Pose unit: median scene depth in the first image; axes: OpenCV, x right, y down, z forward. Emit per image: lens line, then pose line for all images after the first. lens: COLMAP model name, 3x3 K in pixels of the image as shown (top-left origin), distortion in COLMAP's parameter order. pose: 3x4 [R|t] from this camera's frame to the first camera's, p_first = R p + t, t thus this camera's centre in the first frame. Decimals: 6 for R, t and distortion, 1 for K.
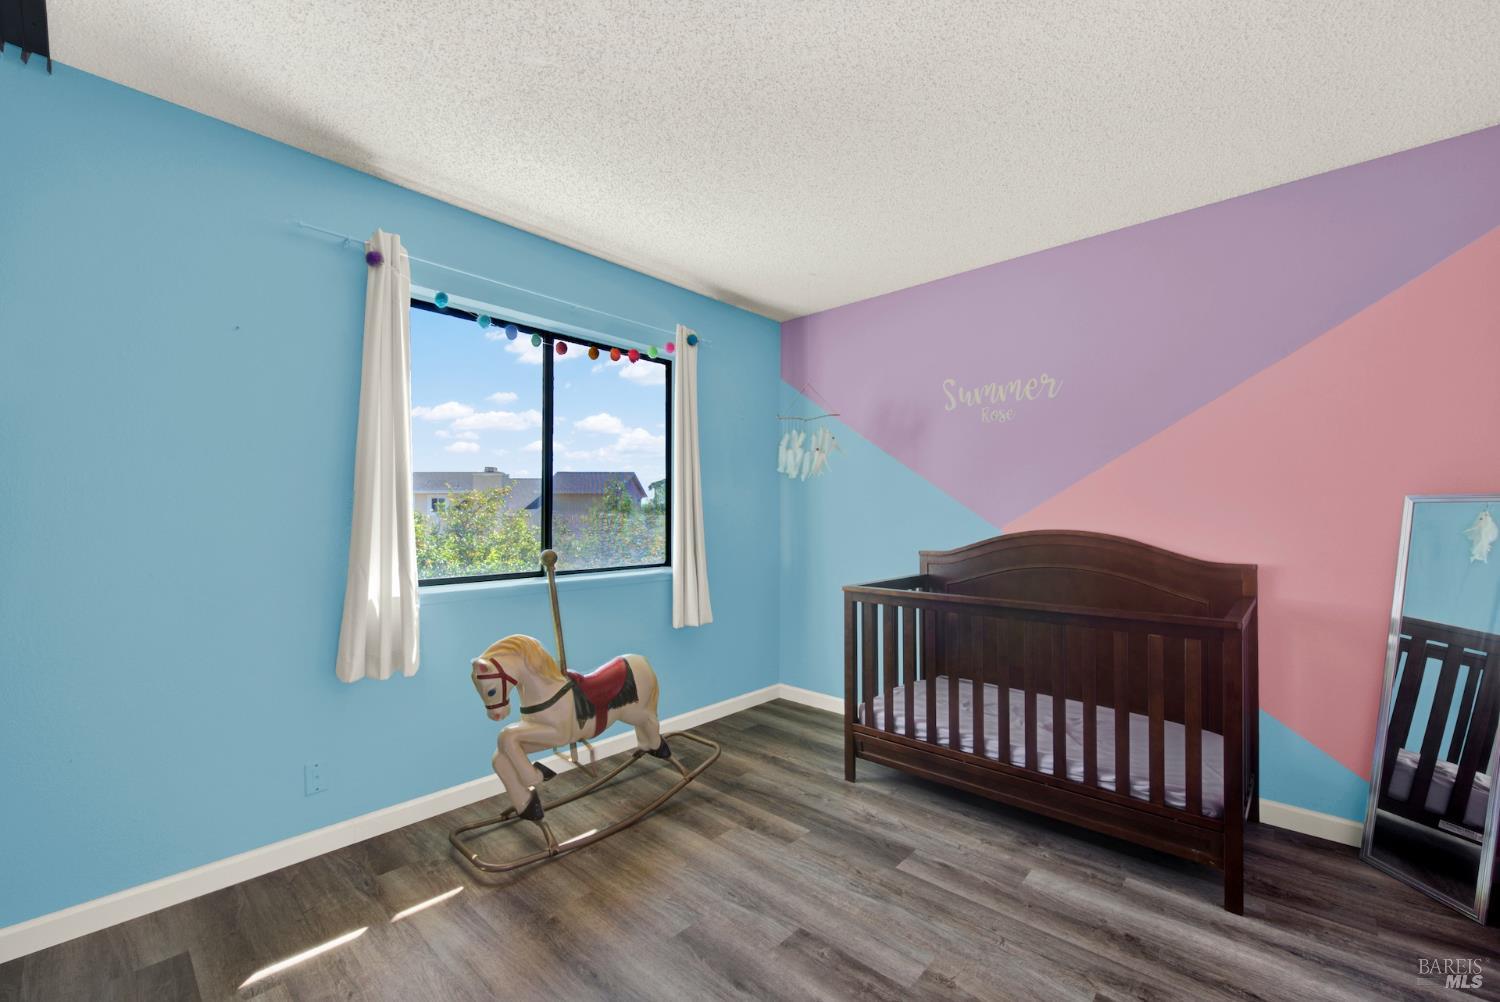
lens RADIAL K [[614.3, 0, 747.5], [0, 614.3, 496.4], [0, 0, 1]] dist [-0.000825, -0.000922]
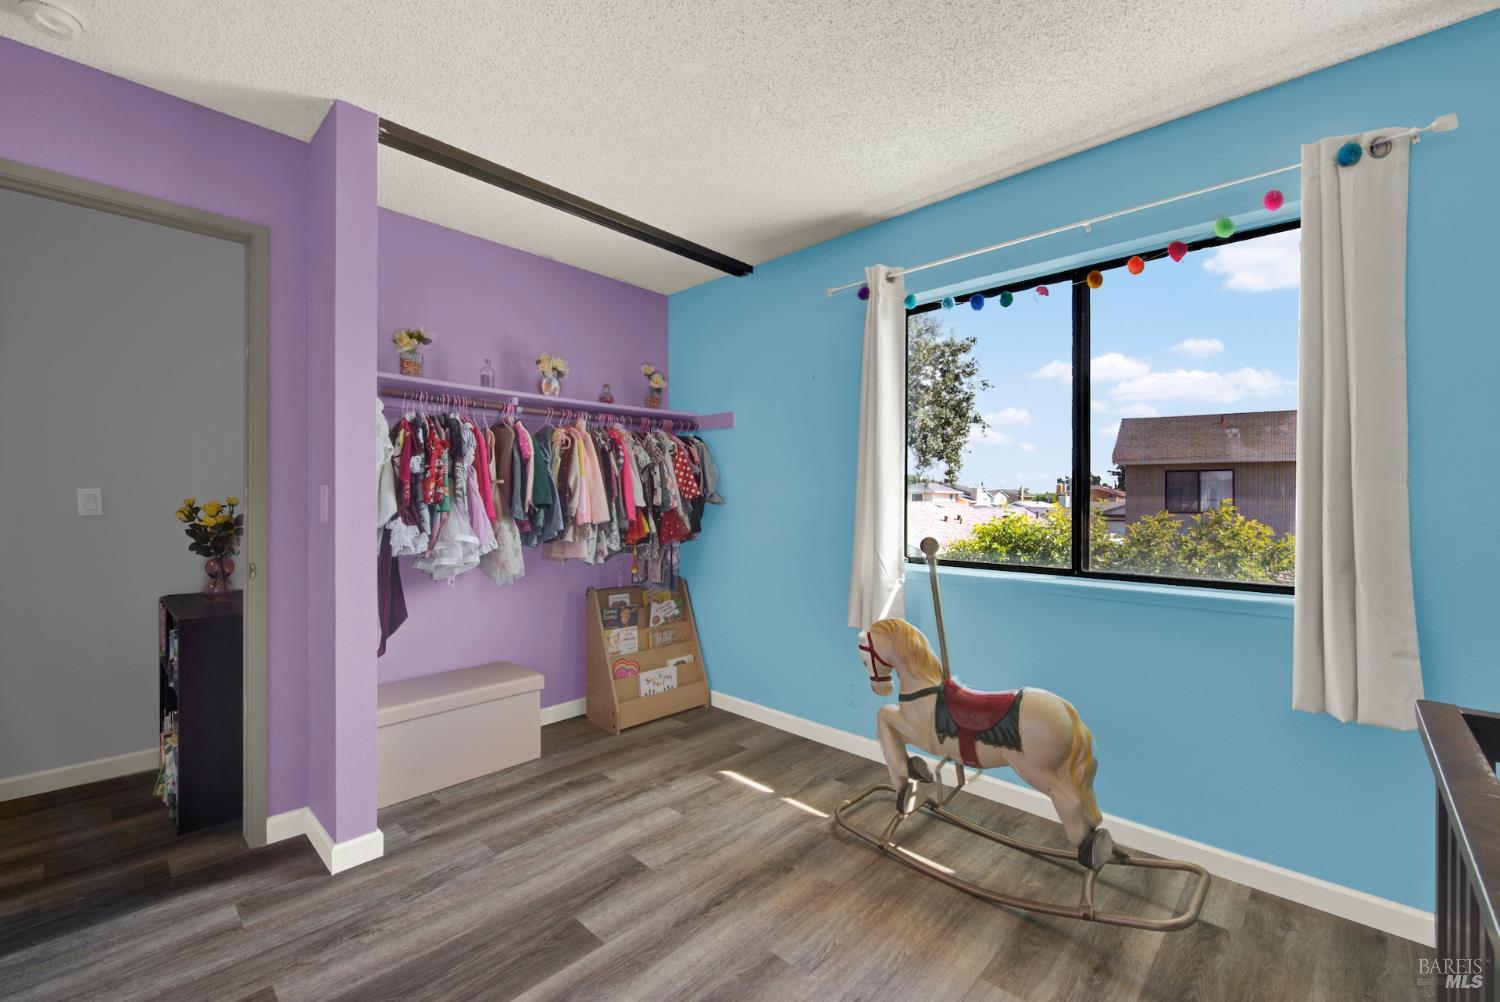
lens RADIAL K [[608.5, 0, 748.5], [0, 608.5, 504.0], [0, 0, 1]] dist [-0.000375, -0.000702]
pose [[-0.004428, -0.003842, -0.999983, 0.621063], [0.014953, 0.999881, -0.003908, 0.040358], [0.999878, -0.014970, -0.004370, 0.770468]]
